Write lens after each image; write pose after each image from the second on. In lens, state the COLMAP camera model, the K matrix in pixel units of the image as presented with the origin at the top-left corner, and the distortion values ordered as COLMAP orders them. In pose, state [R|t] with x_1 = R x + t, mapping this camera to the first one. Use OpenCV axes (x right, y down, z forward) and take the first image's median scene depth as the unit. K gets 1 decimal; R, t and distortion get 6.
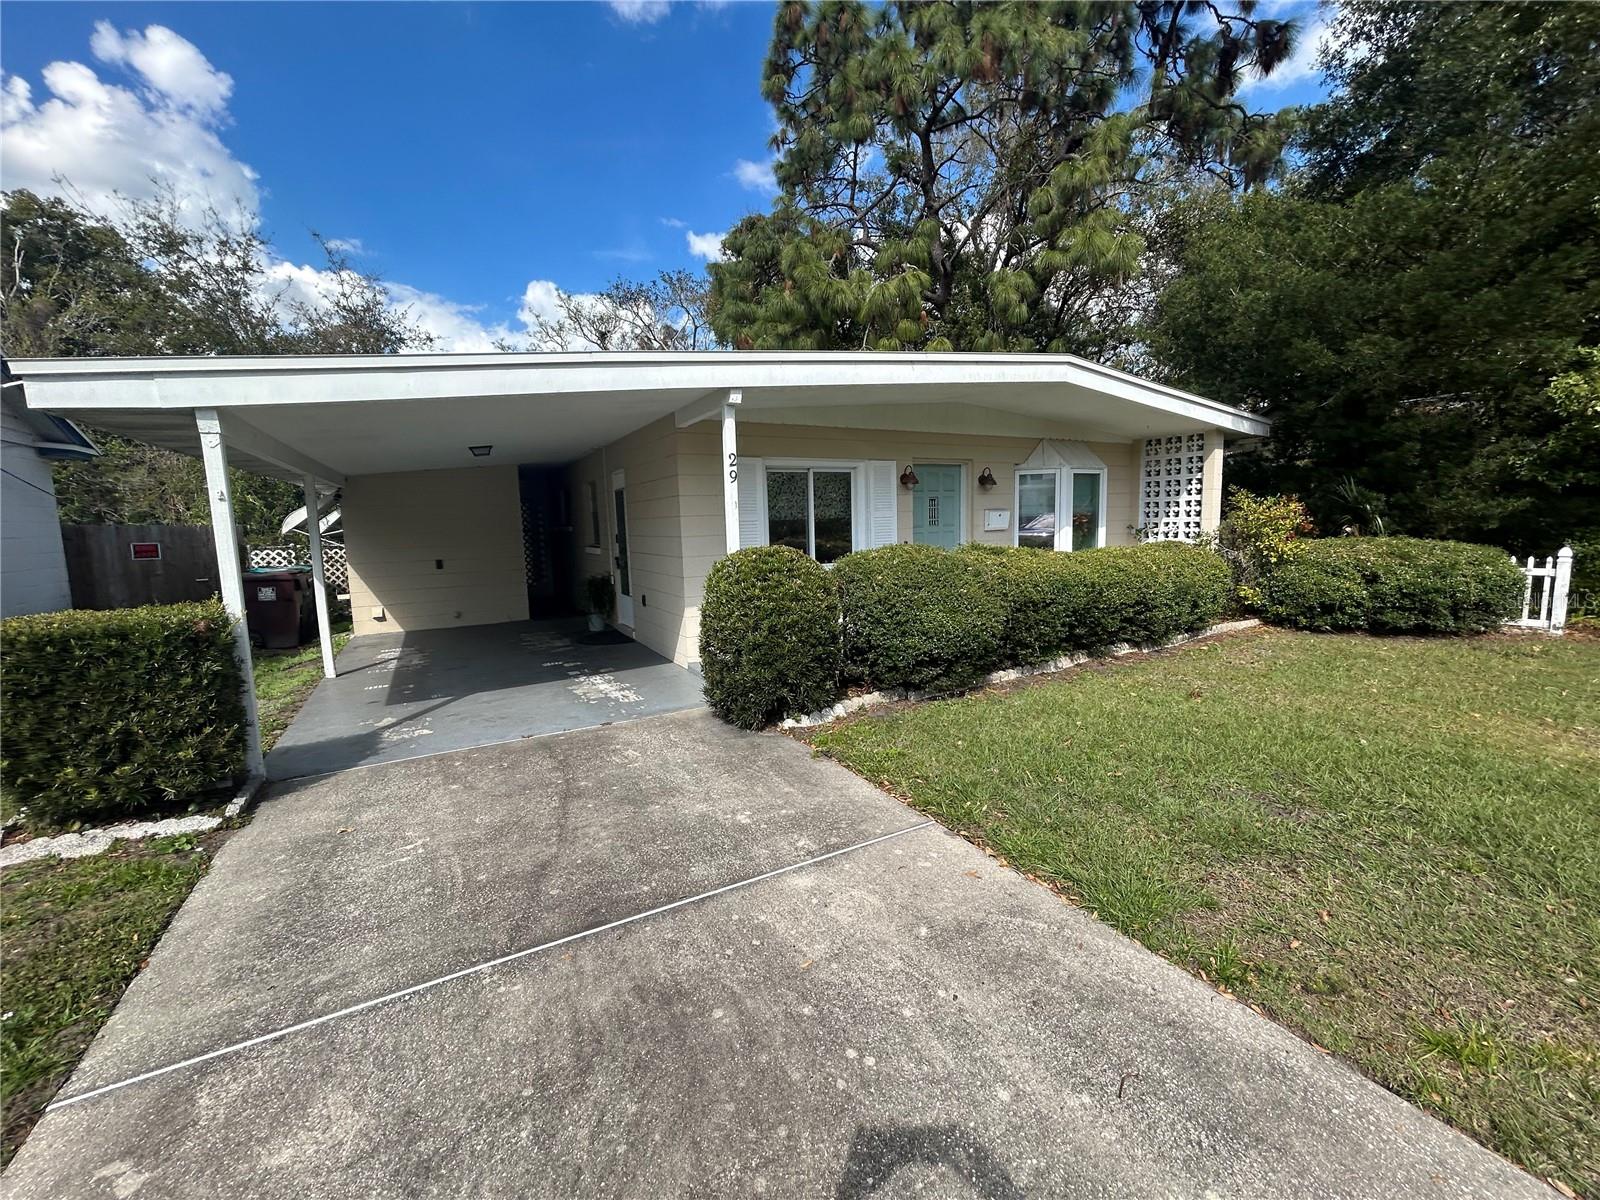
lens RADIAL K [[638.9, 0, 800.0], [0, 638.9, 600.0], [0, 0, 1]] dist [-0.009258, -0.000248]
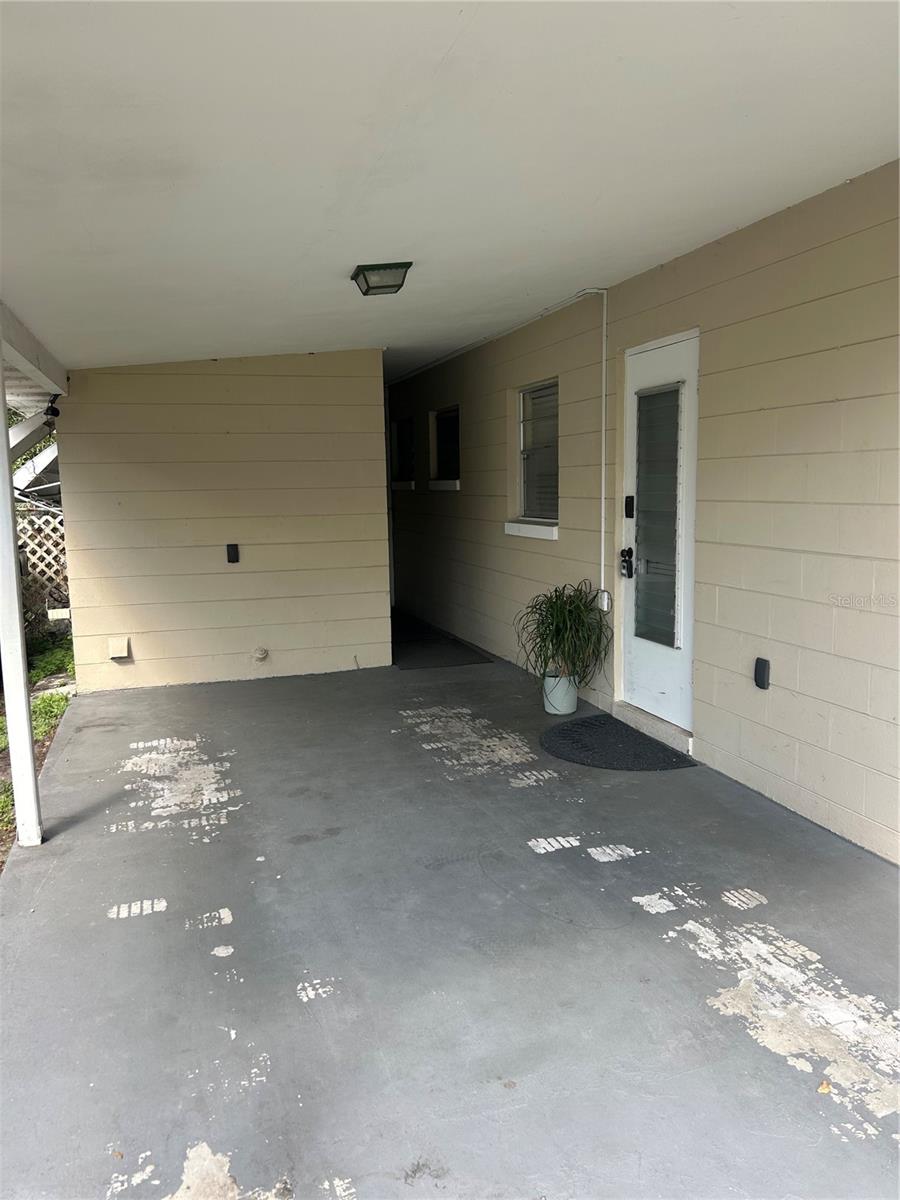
lens RADIAL K [[903.4, 0, 450.0], [0, 903.4, 600.0], [0, 0, 1]] dist [0.002100, 0.000394]
pose [[0.977824, 0.035875, -0.206333, -0.257710], [-0.033035, 0.999306, 0.017193, -0.037884], [0.206806, -0.009995, 0.978331, 0.350509]]
